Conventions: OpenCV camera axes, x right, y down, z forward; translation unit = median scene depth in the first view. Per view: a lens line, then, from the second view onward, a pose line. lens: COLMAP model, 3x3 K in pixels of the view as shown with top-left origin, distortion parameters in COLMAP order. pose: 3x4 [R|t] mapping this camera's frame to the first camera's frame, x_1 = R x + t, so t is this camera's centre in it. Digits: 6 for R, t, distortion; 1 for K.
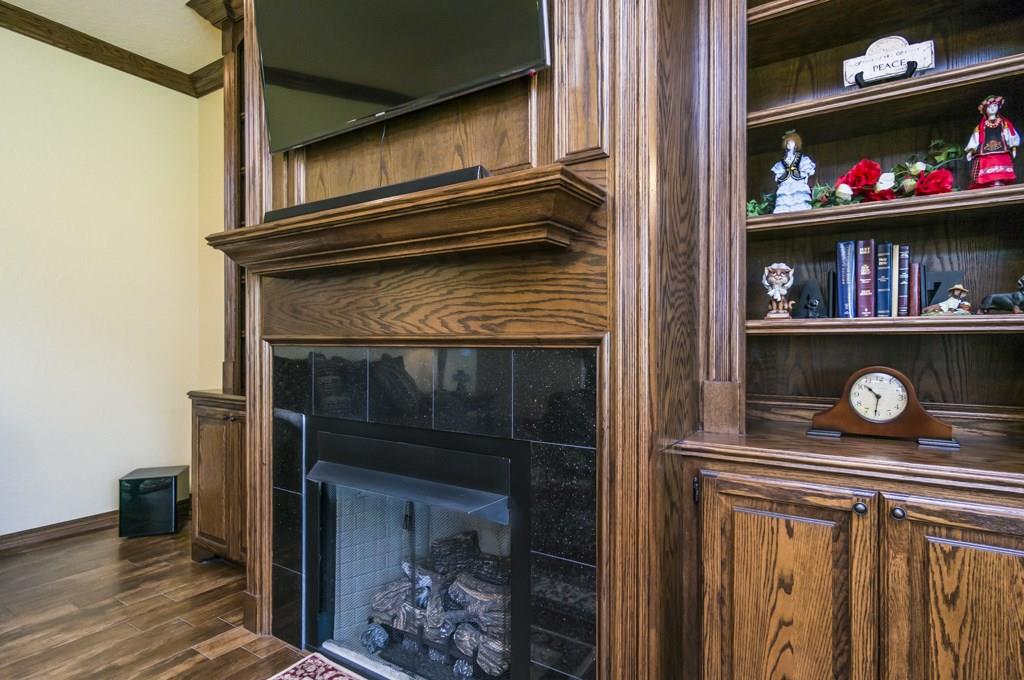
lens RADIAL K [[557.0, 0, 518.7], [0, 557.0, 343.4], [0, 0, 1]] dist [0.001470, -0.000063]
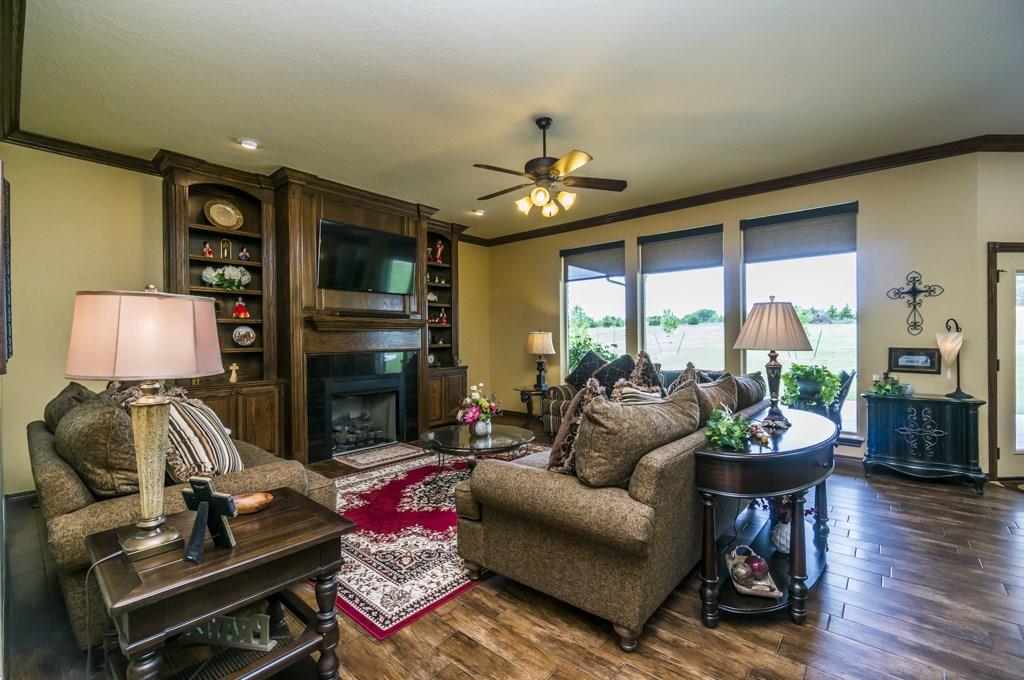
lens RADIAL K [[455.6, 0, 503.4], [0, 455.6, 340.5], [0, 0, 1]] dist [-0.000687, 0.000348]
pose [[0.144565, -0.003154, 0.989490, -3.532383], [0.012686, 0.999919, 0.001333, -0.078832], [-0.989414, 0.012360, 0.144594, -0.324064]]
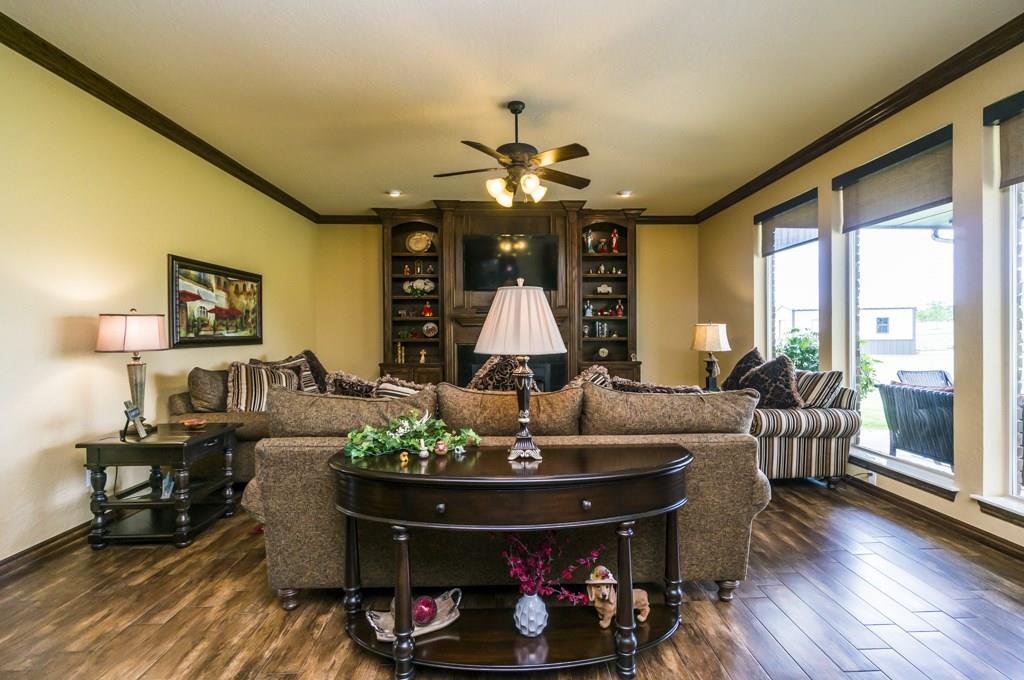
lens RADIAL K [[455.6, 0, 516.7], [0, 455.6, 334.5], [0, 0, 1]] dist [-0.000687, 0.000348]
pose [[0.830741, -0.007457, 0.556609, -2.391092], [0.008000, 0.999967, 0.001457, -0.082773], [-0.556601, 0.003242, 0.830773, -2.085341]]
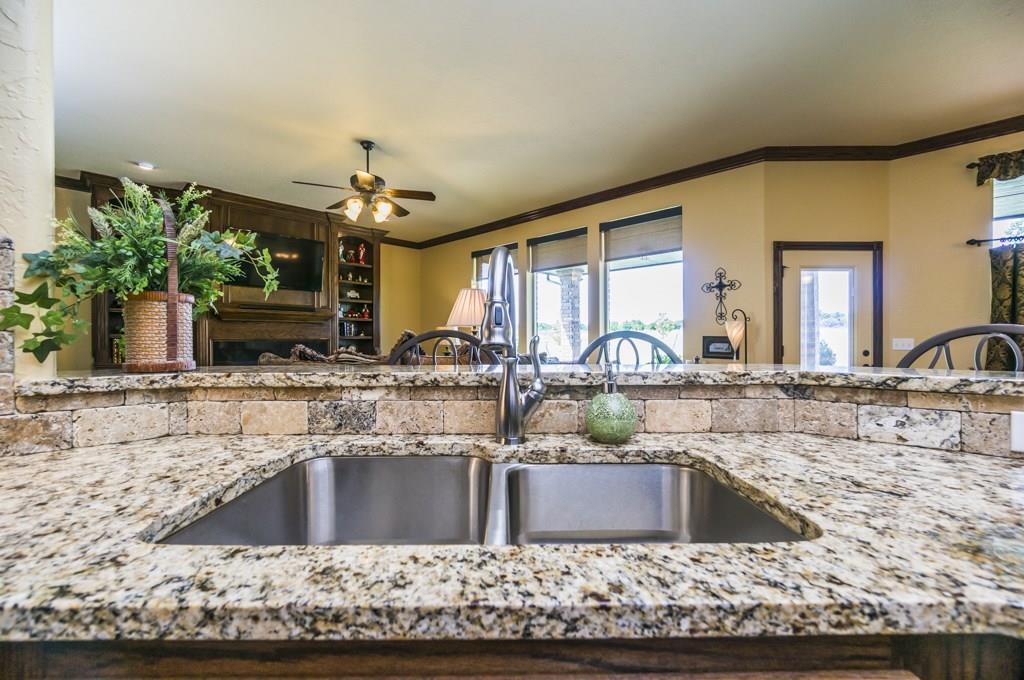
lens RADIAL K [[455.6, 0, 509.5], [0, 455.6, 339.0], [0, 0, 1]] dist [-0.000687, 0.000348]
pose [[0.200229, 0.008005, 0.979716, -3.752624], [0.007955, 0.999920, -0.009796, 0.040398], [-0.979717, 0.009755, 0.200149, -1.615875]]
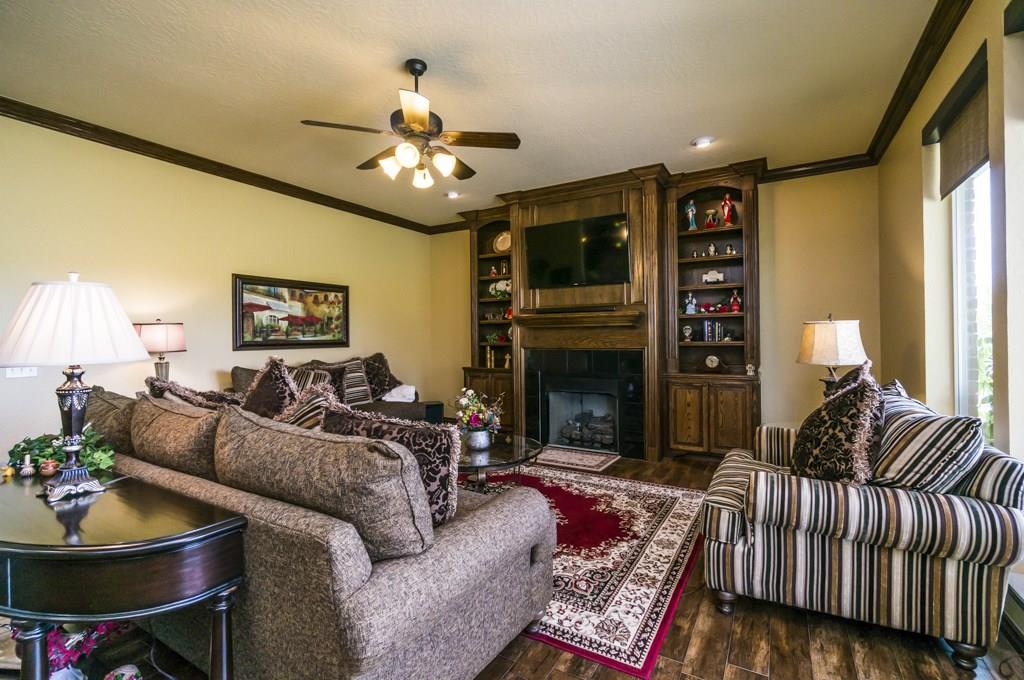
lens RADIAL K [[455.6, 0, 516.4], [0, 455.6, 335.6], [0, 0, 1]] dist [-0.000687, 0.000348]
pose [[0.998932, -0.009468, 0.045223, -0.859419], [0.009784, 0.999929, -0.006780, -0.078414], [-0.045156, 0.007215, 0.998954, -2.103105]]
